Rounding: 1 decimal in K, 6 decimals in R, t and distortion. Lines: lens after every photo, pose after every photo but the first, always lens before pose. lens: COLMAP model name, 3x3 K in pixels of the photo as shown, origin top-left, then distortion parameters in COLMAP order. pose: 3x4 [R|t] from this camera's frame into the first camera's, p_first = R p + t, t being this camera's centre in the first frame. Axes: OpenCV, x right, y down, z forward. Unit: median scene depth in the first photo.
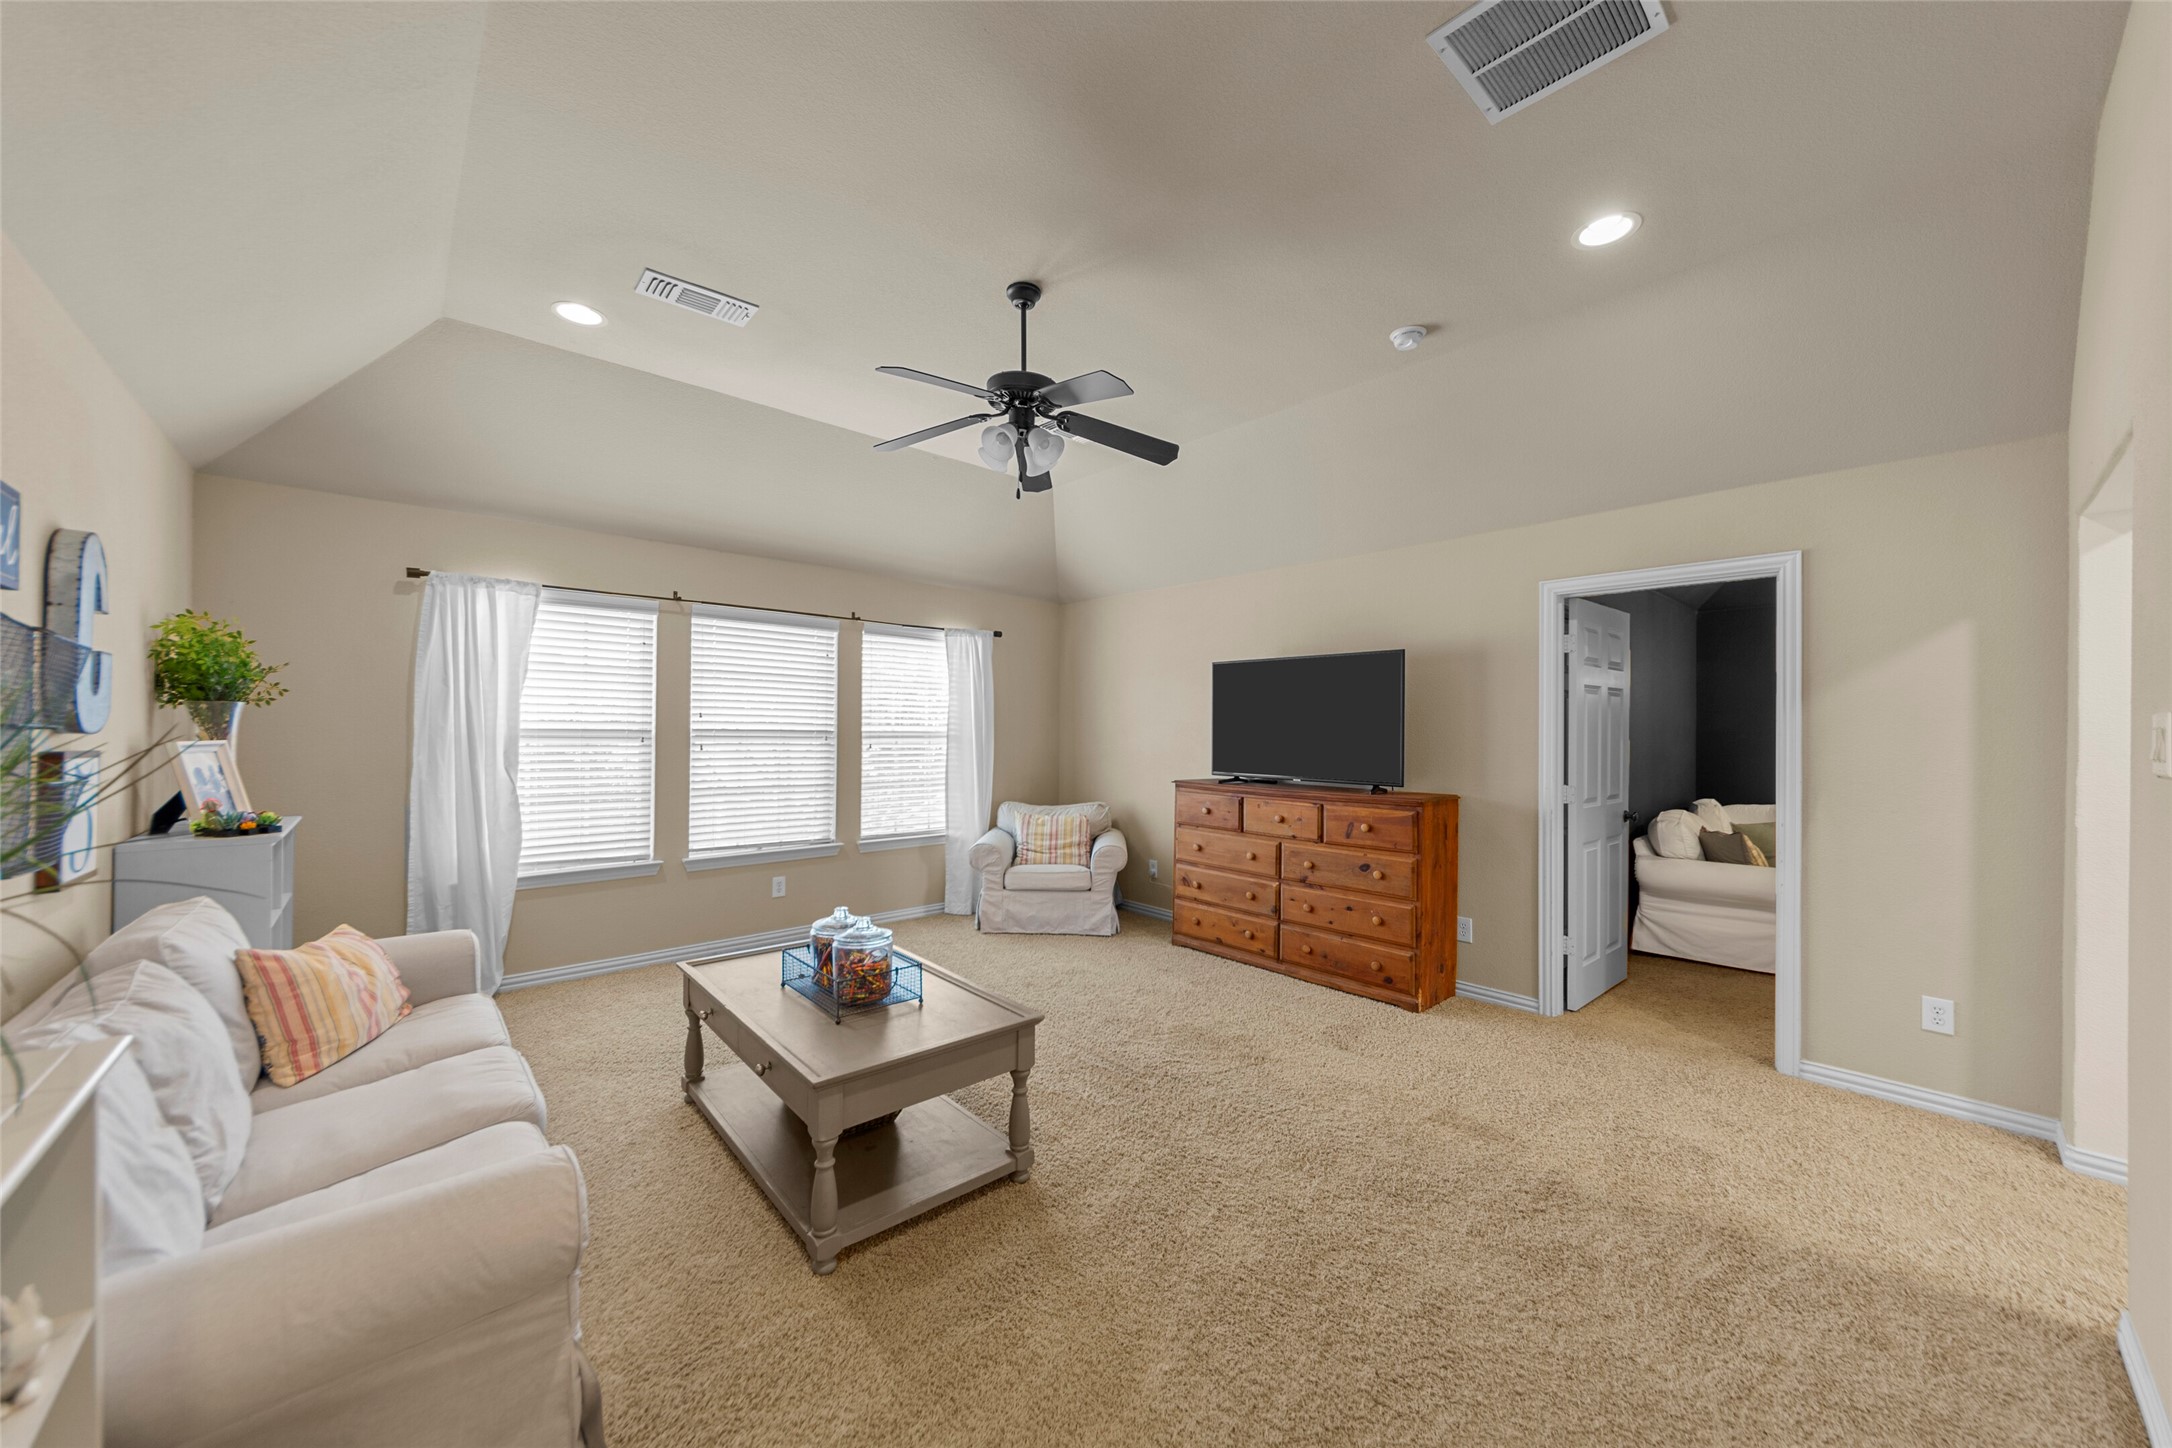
lens RADIAL K [[786.1, 0, 1084.3], [0, 786.1, 732.3], [0, 0, 1]] dist [-0.002499, 0.002597]
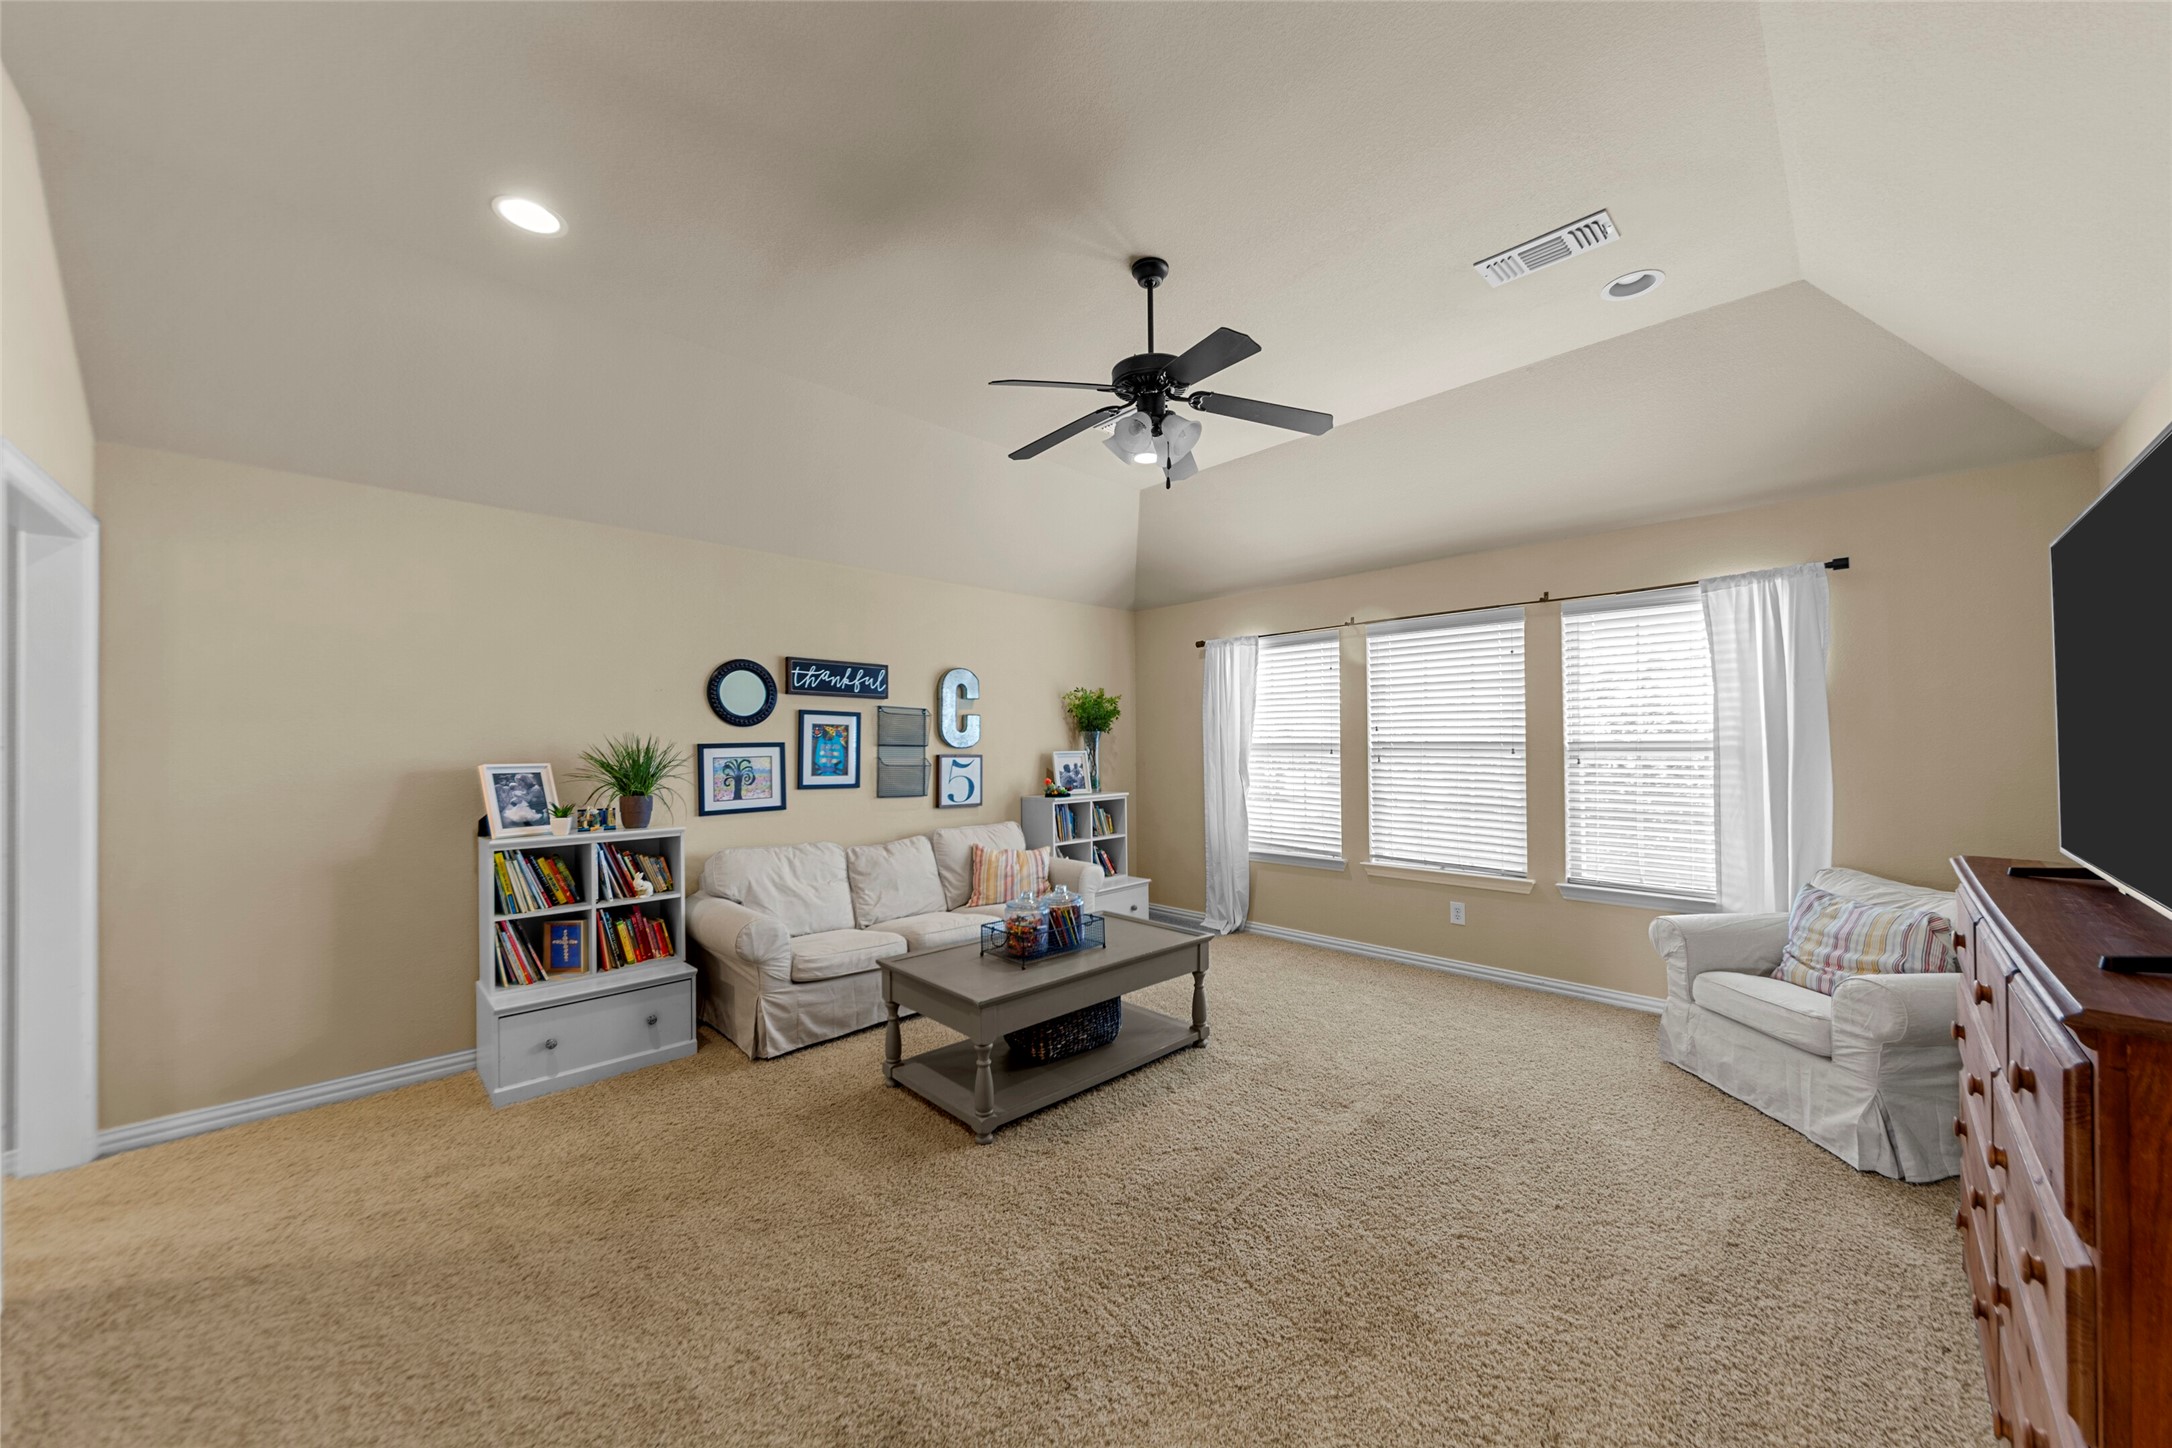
lens RADIAL K [[771.0, 0, 1087.5], [0, 771.0, 735.6], [0, 0, 1]] dist [0.000642, 0.000327]
pose [[0.031407, -0.019975, -0.999307, 0.497138], [0.003129, 0.999797, -0.019887, 0.006497], [0.999502, -0.002502, 0.031463, 0.540514]]
